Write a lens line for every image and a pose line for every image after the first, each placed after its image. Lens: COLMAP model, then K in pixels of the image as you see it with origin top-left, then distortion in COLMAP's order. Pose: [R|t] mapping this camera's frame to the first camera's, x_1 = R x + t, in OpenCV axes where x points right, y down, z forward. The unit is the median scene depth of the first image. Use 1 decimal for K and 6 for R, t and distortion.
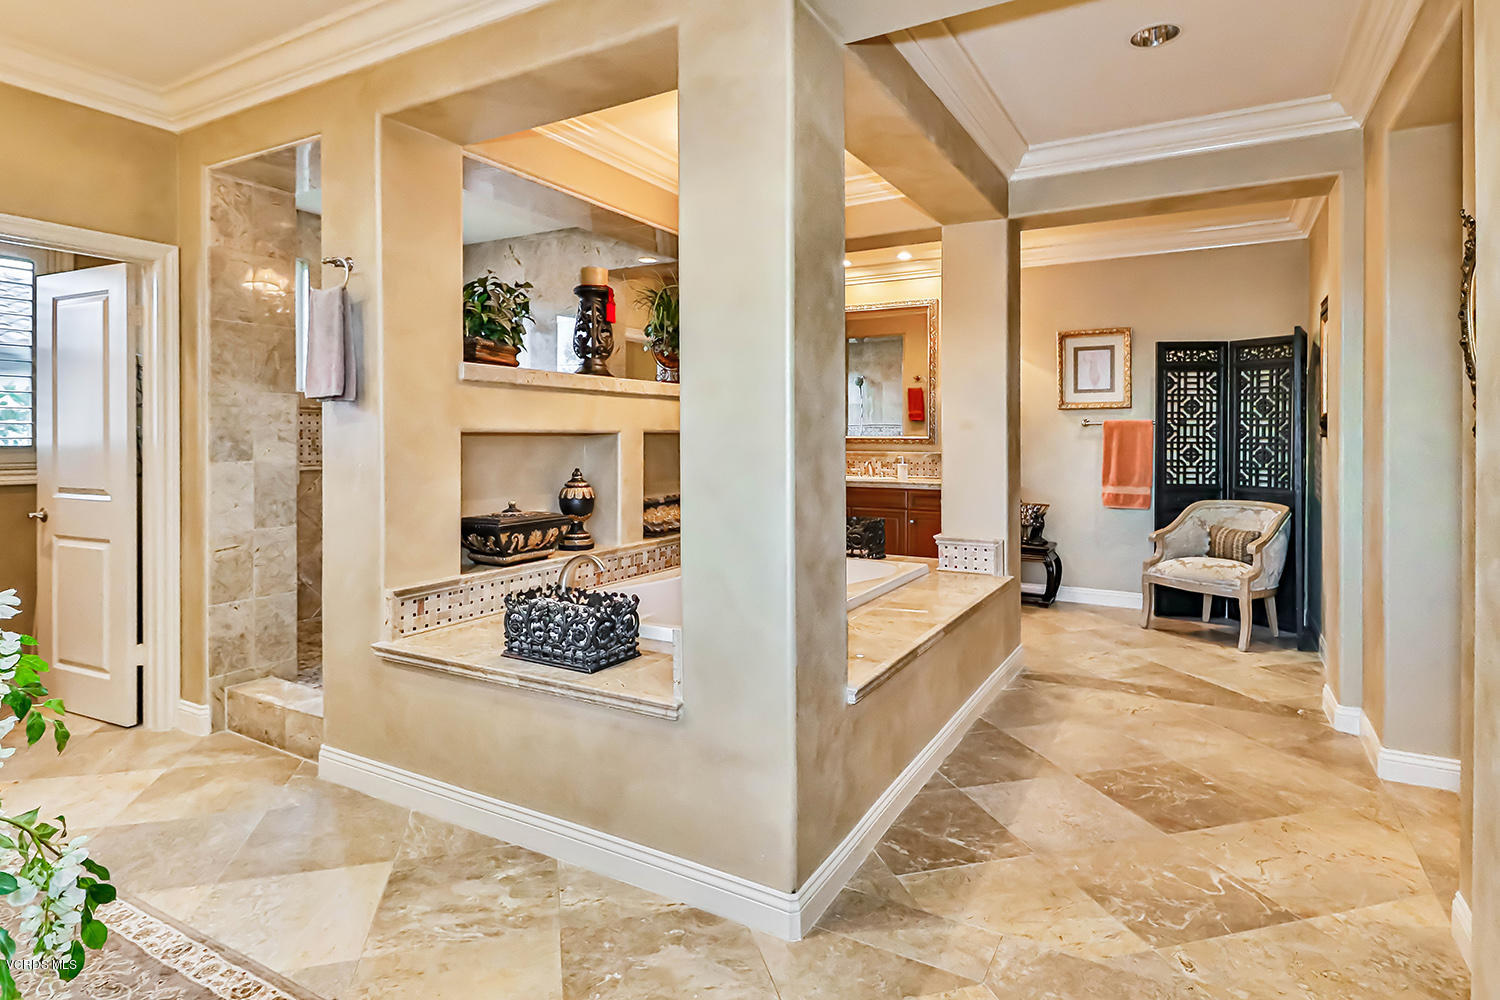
lens RADIAL K [[821.8, 0, 749.6], [0, 821.8, 427.2], [0, 0, 1]] dist [-0.000058, -0.001902]
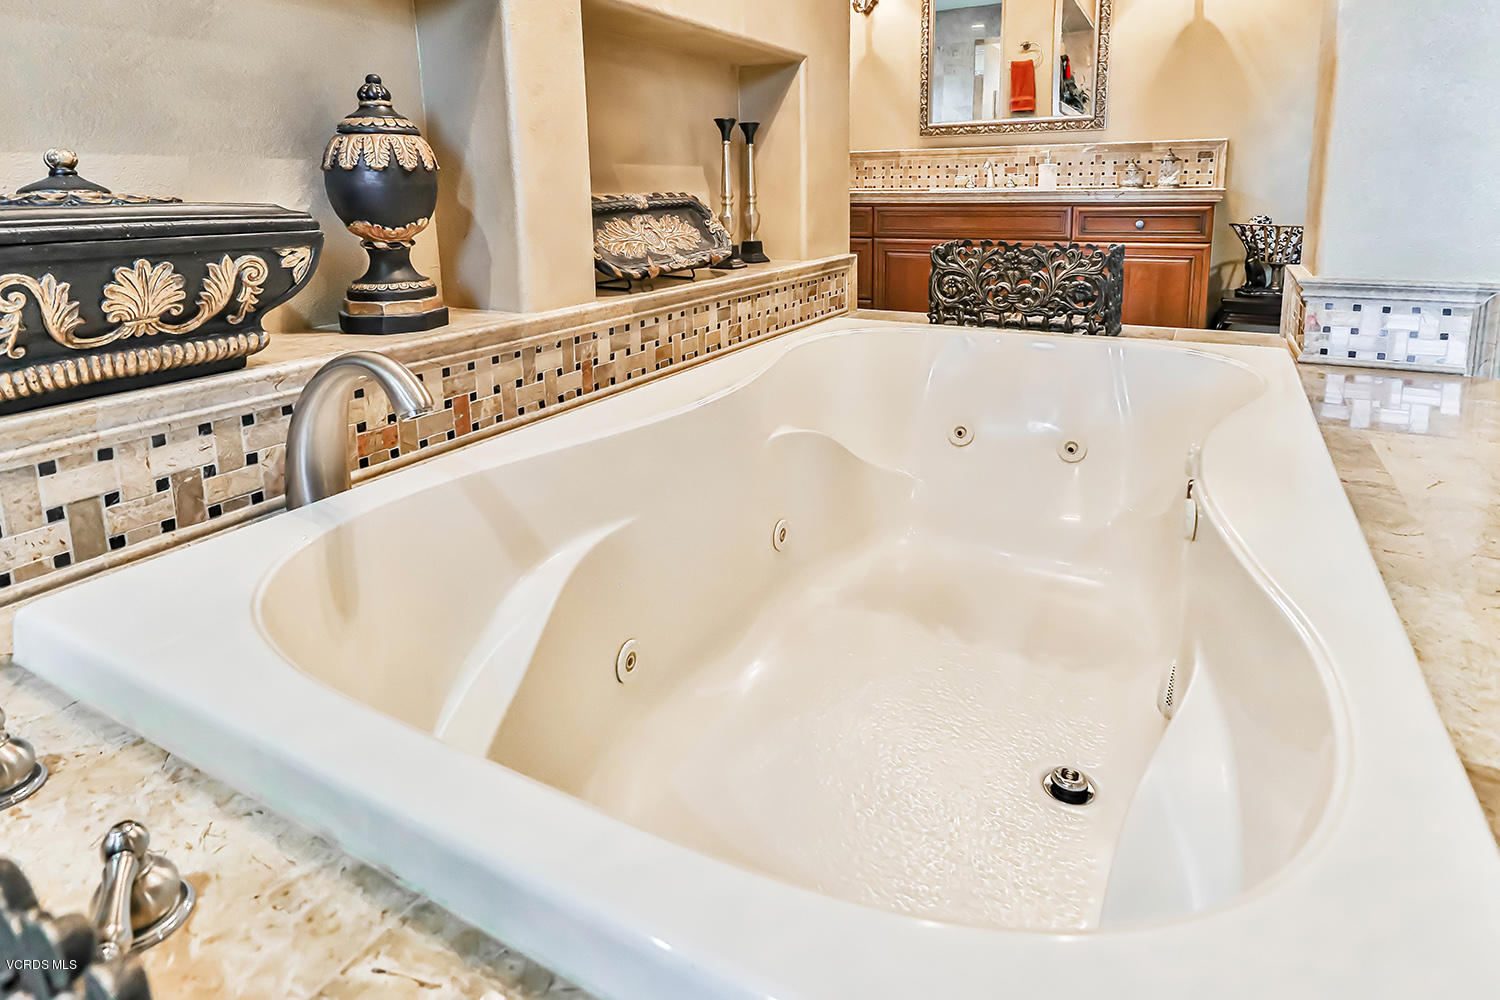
lens RADIAL K [[821.8, 0, 749.6], [0, 821.8, 427.2], [0, 0, 1]] dist [-0.000058, -0.001902]
pose [[0.999644, -0.010369, 0.024581, -0.072550], [0.002803, 0.957100, 0.289744, 0.088867], [-0.026531, -0.289572, 0.956789, 0.649022]]
